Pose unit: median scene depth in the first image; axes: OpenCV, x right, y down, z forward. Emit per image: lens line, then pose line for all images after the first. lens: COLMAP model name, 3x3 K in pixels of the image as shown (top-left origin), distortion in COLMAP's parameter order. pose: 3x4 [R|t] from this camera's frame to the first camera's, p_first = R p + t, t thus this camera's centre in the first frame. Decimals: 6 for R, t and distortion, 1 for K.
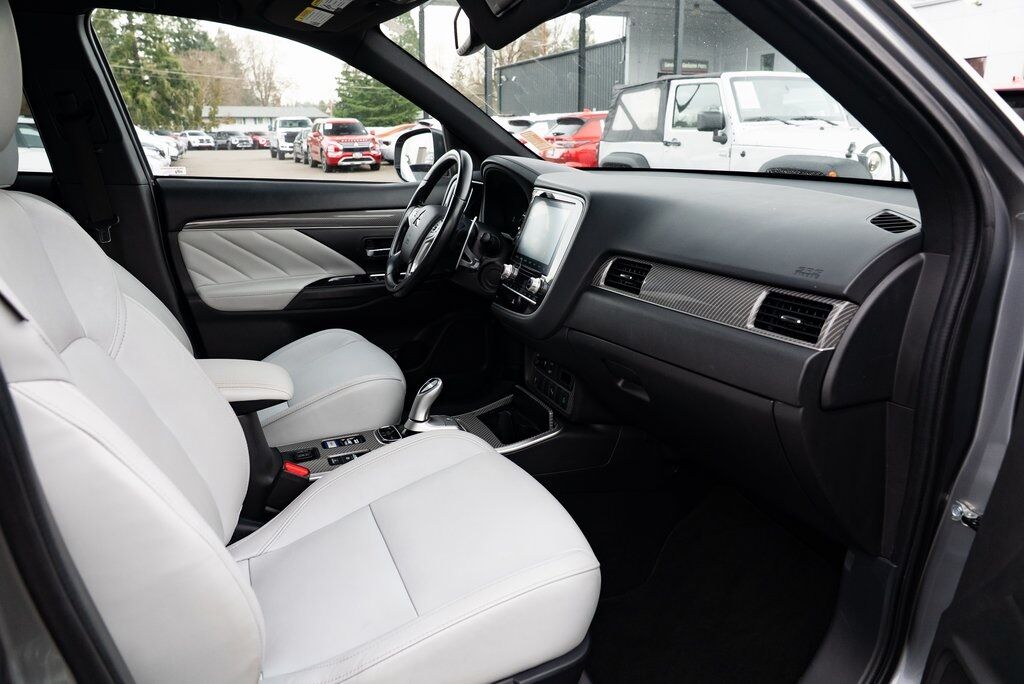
lens RADIAL K [[700.6, 0, 517.9], [0, 700.6, 345.8], [0, 0, 1]] dist [-0.041073, 0.027640]
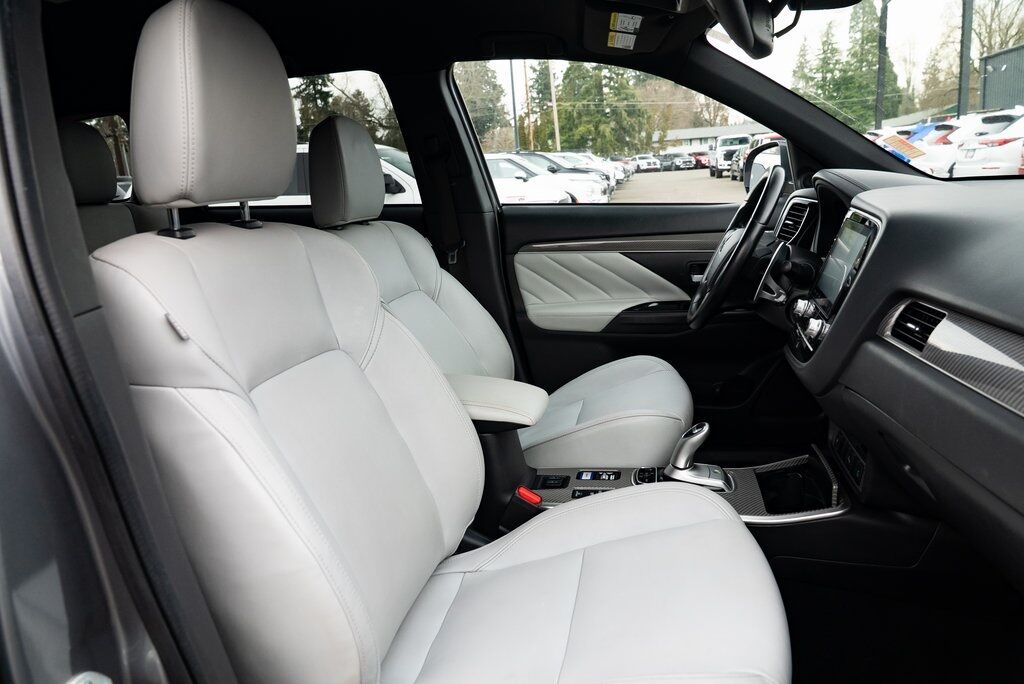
lens RADIAL K [[700.6, 0, 512.7], [0, 700.6, 345.2], [0, 0, 1]] dist [-0.041073, 0.027640]
pose [[0.820228, 0.081349, -0.566223, 0.140332], [-0.095285, 0.995438, 0.004984, -0.026534], [0.564045, 0.049865, 0.824237, 0.095535]]
